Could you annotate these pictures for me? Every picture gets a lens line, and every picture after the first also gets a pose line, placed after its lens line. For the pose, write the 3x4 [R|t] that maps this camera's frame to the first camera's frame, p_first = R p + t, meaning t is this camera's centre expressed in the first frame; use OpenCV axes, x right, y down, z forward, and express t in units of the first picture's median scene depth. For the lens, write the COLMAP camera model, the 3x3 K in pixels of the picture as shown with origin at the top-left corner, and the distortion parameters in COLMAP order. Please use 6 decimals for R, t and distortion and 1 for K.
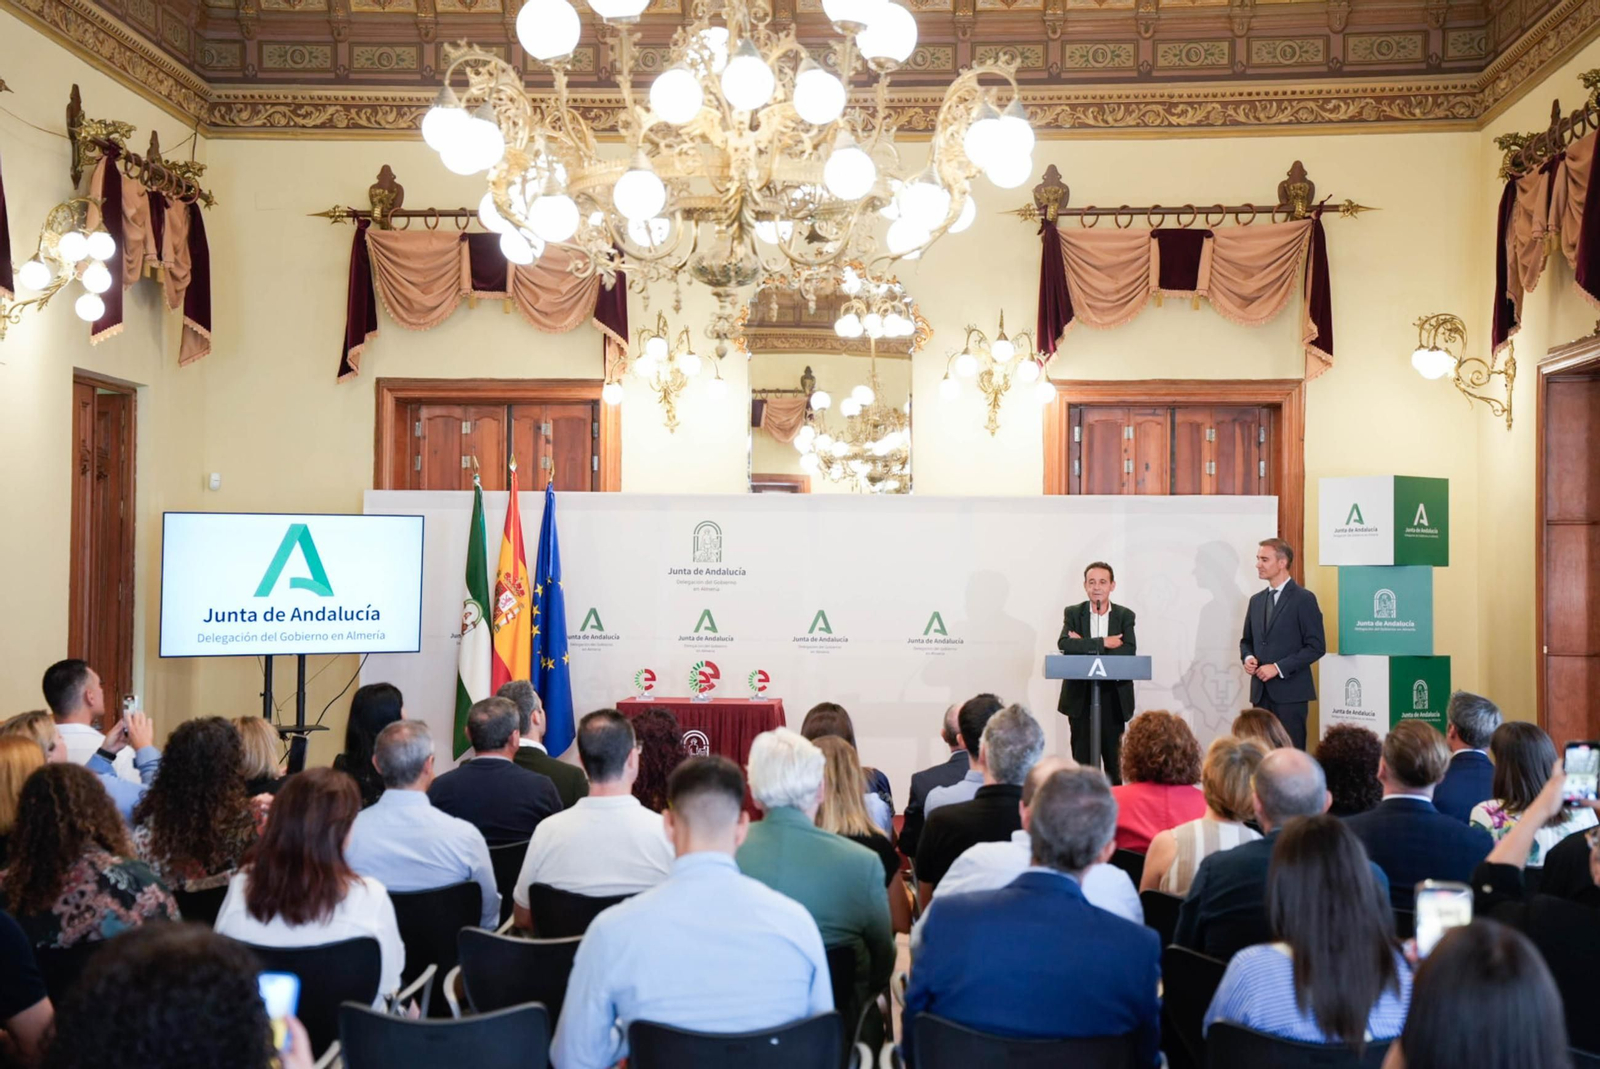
lens RADIAL K [[2286.4, 0, 798.2], [0, 2286.4, 535.9], [0, 0, 1]] dist [0.018124, 0.000000]
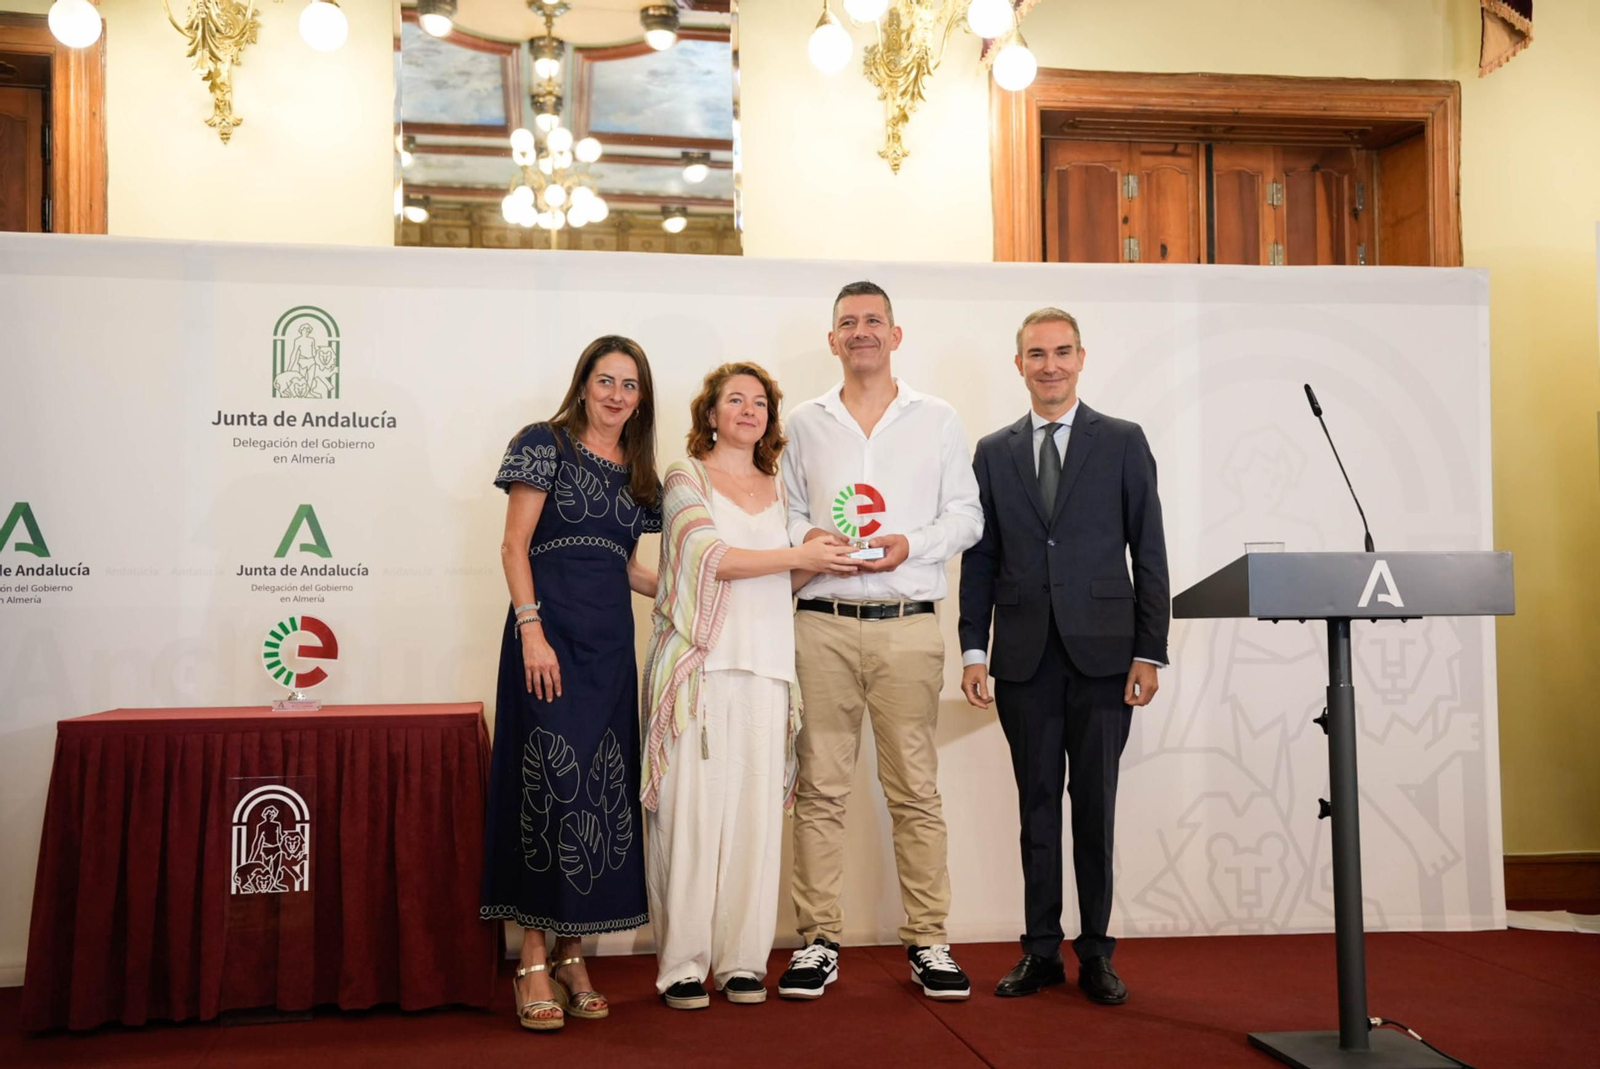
lens RADIAL K [[1817.0, 0, 811.3], [0, 1817.0, 543.6], [0, 0, 1]] dist [0.093756, 0.000000]
pose [[0.976737, -0.009099, 0.214245, -0.020476], [0.015496, 0.999482, -0.028200, 0.050873], [-0.213878, 0.030864, 0.976373, 0.634721]]
